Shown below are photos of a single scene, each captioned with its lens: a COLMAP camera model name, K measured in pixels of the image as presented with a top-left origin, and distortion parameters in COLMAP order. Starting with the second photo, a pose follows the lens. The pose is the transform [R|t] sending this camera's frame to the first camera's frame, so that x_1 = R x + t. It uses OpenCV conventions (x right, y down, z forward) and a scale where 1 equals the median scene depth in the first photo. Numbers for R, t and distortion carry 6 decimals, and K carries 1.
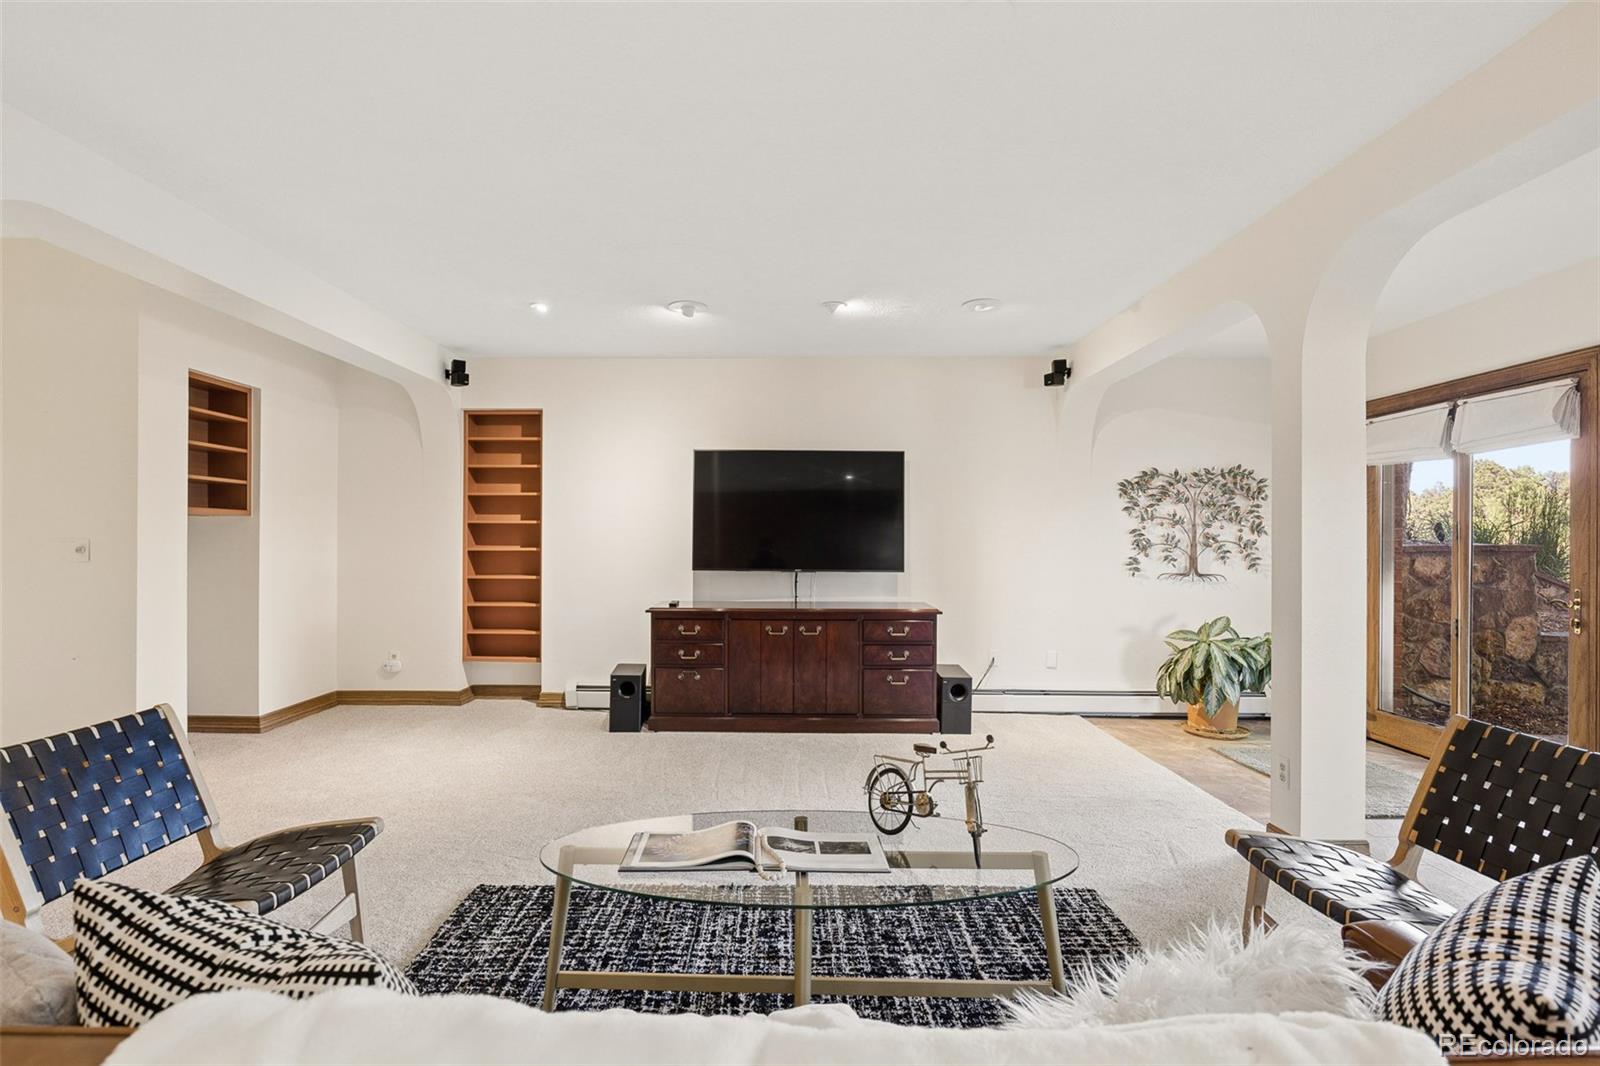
lens RADIAL K [[833.4, 0, 800.0], [0, 833.4, 533.0], [0, 0, 1]] dist [0.000232, 0.000018]
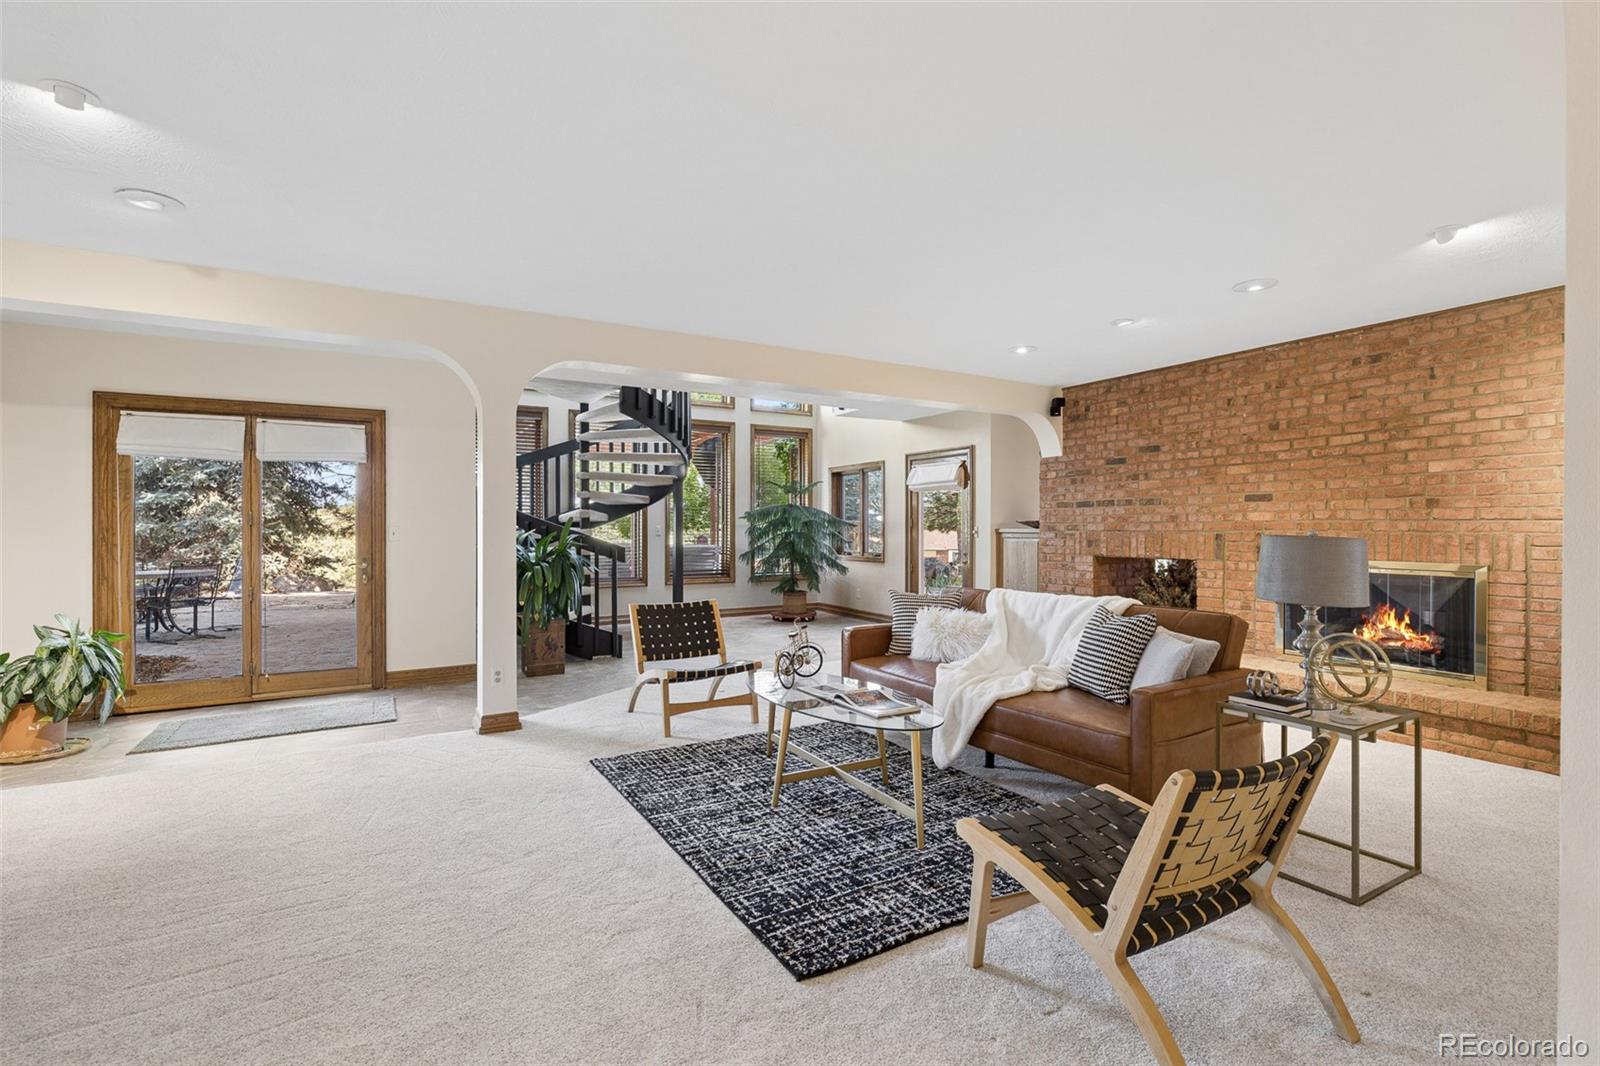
lens RADIAL K [[723.7, 0, 803.8], [0, 723.7, 534.1], [0, 0, 1]] dist [-0.012301, 0.000779]
pose [[-0.506391, -0.016327, 0.862149, -1.062804], [-0.009126, 0.999866, 0.013574, -0.004480], [-0.862256, -0.000994, -0.506472, 1.474379]]
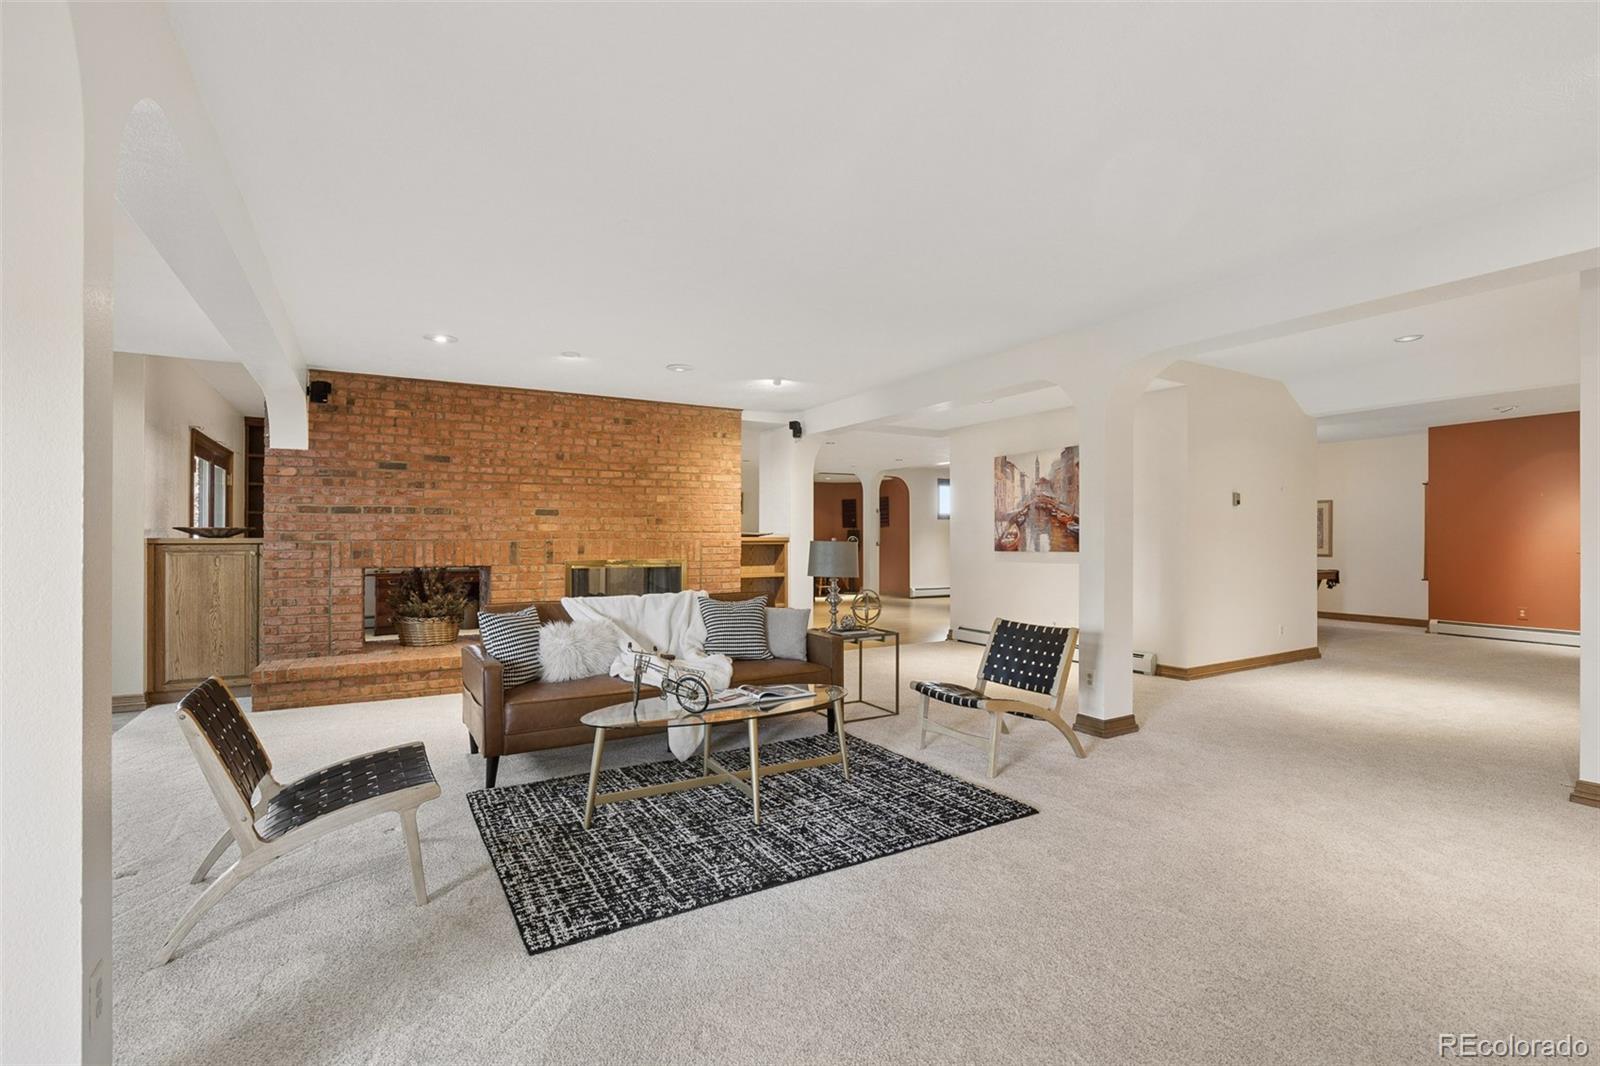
lens RADIAL K [[723.7, 0, 803.8], [0, 723.7, 534.1], [0, 0, 1]] dist [-0.012301, 0.000779]
pose [[-0.864830, -0.010300, -0.501959, 0.532916], [-0.003698, 0.999893, -0.014146, 0.016644], [0.502051, -0.010378, -0.864776, 1.958371]]
